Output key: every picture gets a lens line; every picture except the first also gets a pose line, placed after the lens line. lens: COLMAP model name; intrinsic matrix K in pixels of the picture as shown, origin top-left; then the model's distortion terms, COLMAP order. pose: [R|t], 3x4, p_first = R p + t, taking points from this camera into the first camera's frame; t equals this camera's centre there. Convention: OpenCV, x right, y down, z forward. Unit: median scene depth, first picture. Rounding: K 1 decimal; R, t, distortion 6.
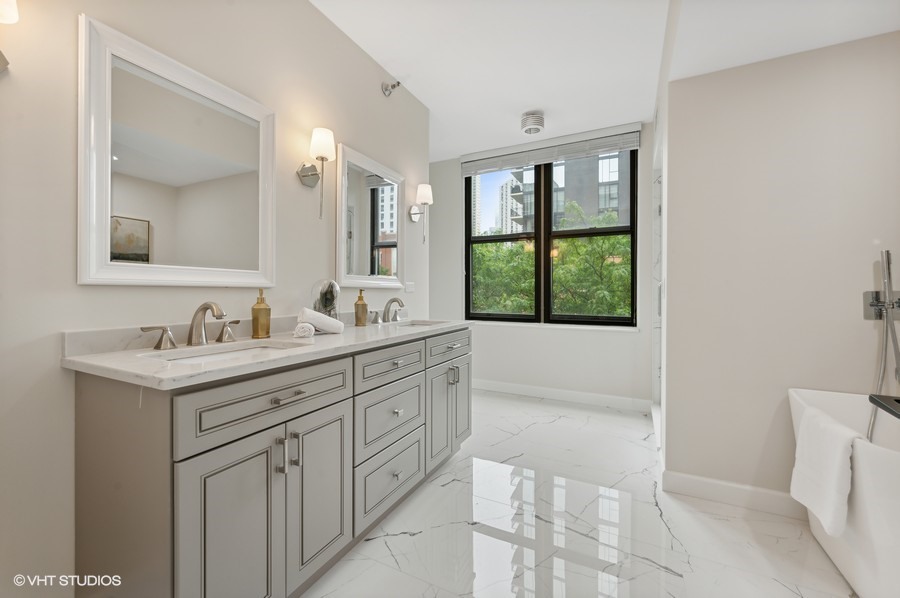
lens RADIAL K [[365.8, 0, 451.9], [0, 365.8, 292.4], [0, 0, 1]] dist [0.000397, 0.000003]
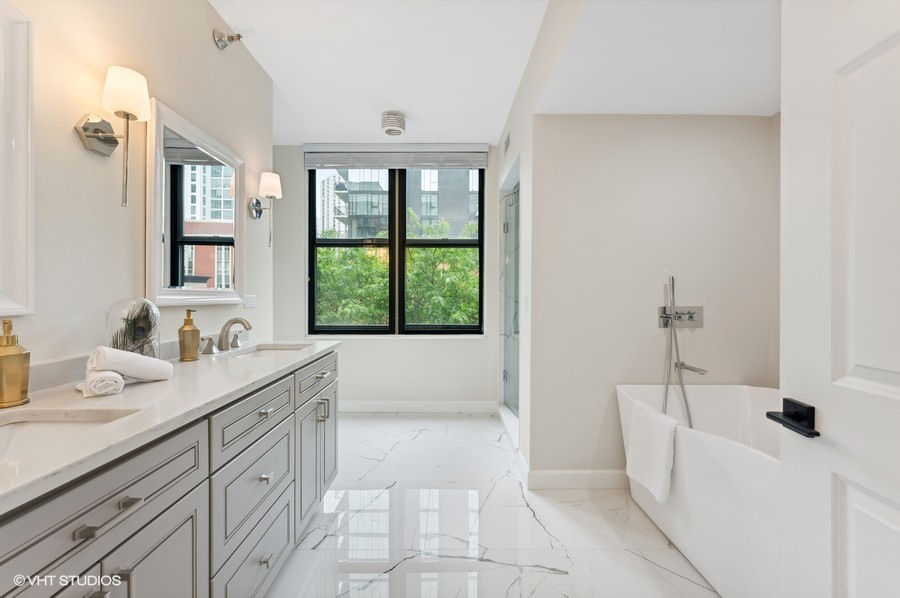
lens RADIAL K [[371.5, 0, 453.0], [0, 371.5, 296.8], [0, 0, 1]] dist [-0.000050, -0.000119]
pose [[0.889210, -0.002534, 0.457492, -0.090531], [-0.000663, 0.999976, 0.006828, -0.028605], [-0.457498, -0.006375, 0.889188, 0.087419]]
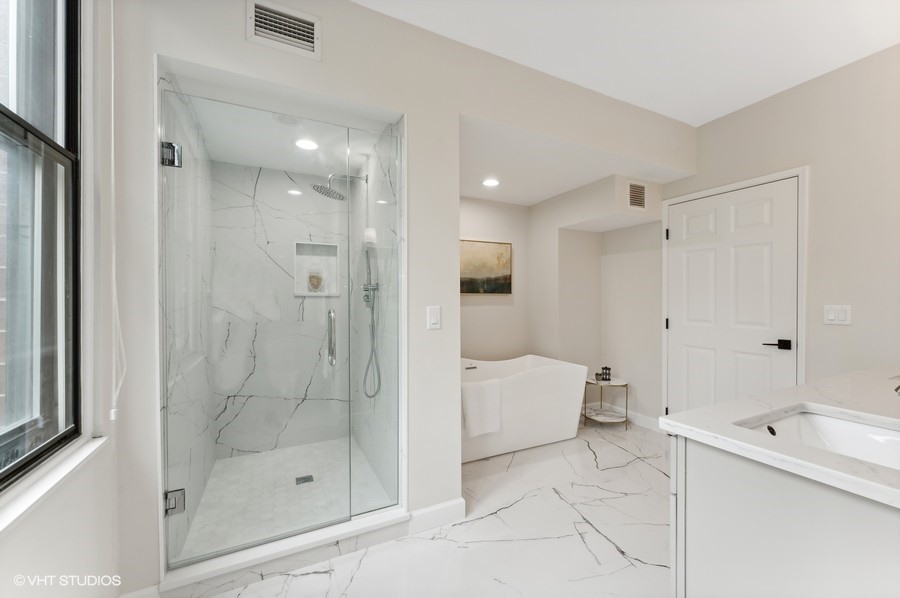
lens RADIAL K [[362.6, 0, 448.3], [0, 362.6, 300.0], [0, 0, 1]] dist [-0.001297, -0.000245]
pose [[-0.801001, -0.004935, 0.598642, 0.011873], [-0.001325, 0.999978, 0.006471, -0.048413], [-0.598661, 0.004390, -0.800990, 1.313126]]
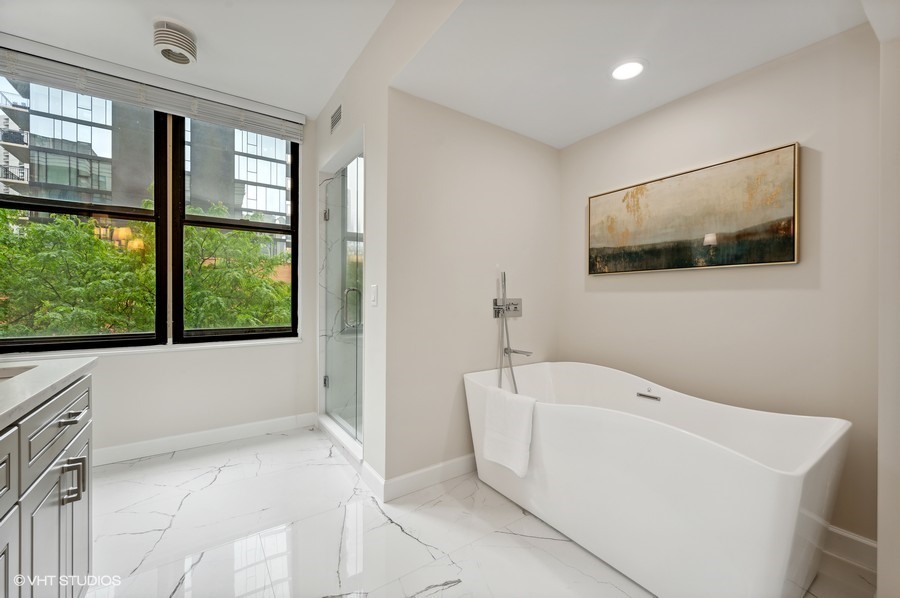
lens RADIAL K [[360.0, 0, 454.7], [0, 360.0, 299.2], [0, 0, 1]] dist [-0.001641, -0.000388]
pose [[0.476573, -0.004405, 0.879124, -0.126011], [0.000095, 0.999988, 0.004960, -0.005209], [-0.879135, -0.002280, 0.476568, 0.270209]]
